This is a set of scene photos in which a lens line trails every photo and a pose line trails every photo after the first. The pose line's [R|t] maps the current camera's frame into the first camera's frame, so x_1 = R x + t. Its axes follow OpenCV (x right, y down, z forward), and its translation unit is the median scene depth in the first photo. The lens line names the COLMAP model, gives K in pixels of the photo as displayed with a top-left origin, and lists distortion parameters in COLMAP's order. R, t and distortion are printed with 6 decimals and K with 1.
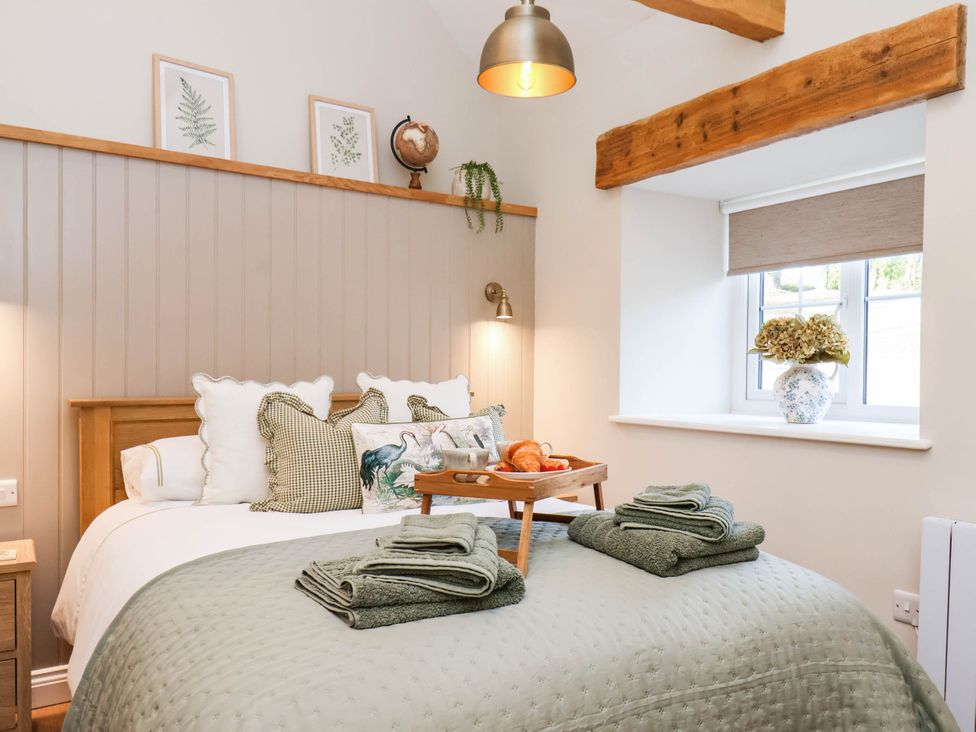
lens RADIAL K [[828.9, 0, 486.0], [0, 828.9, 375.9], [0, 0, 1]] dist [0.033186, 0.000952]
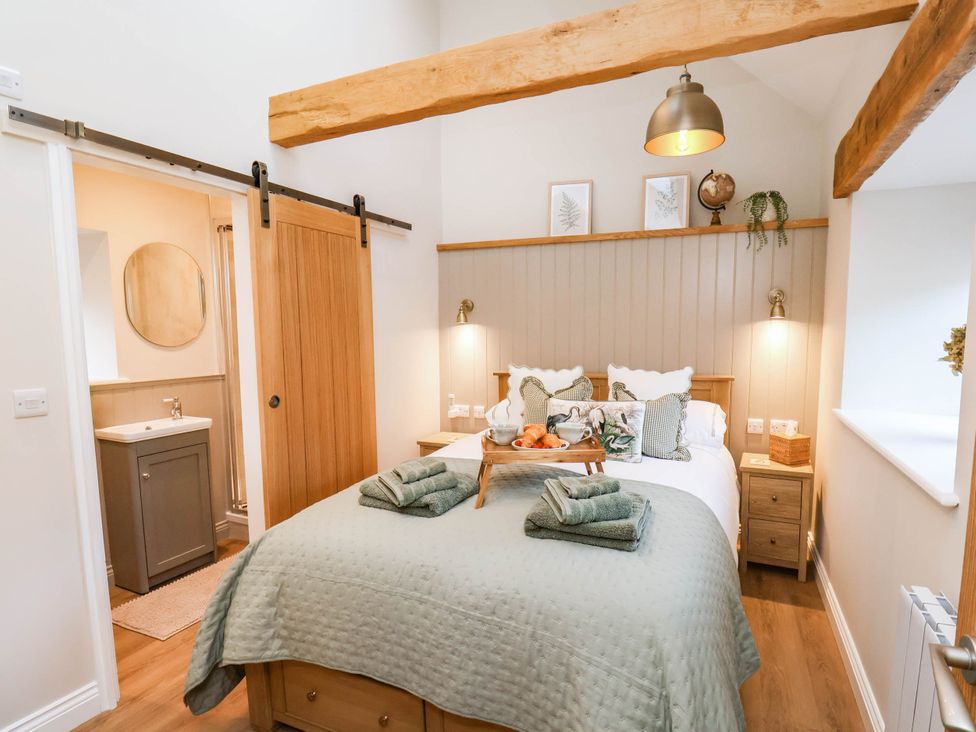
lens RADIAL K [[506.3, 0, 482.3], [0, 506.3, 374.1], [0, 0, 1]] dist [-0.005726, -0.001317]
pose [[0.528602, 0.058281, -0.846867, 0.485347], [0.007344, 0.997289, 0.073217, -0.051846], [0.848838, -0.044922, 0.526741, 0.271332]]
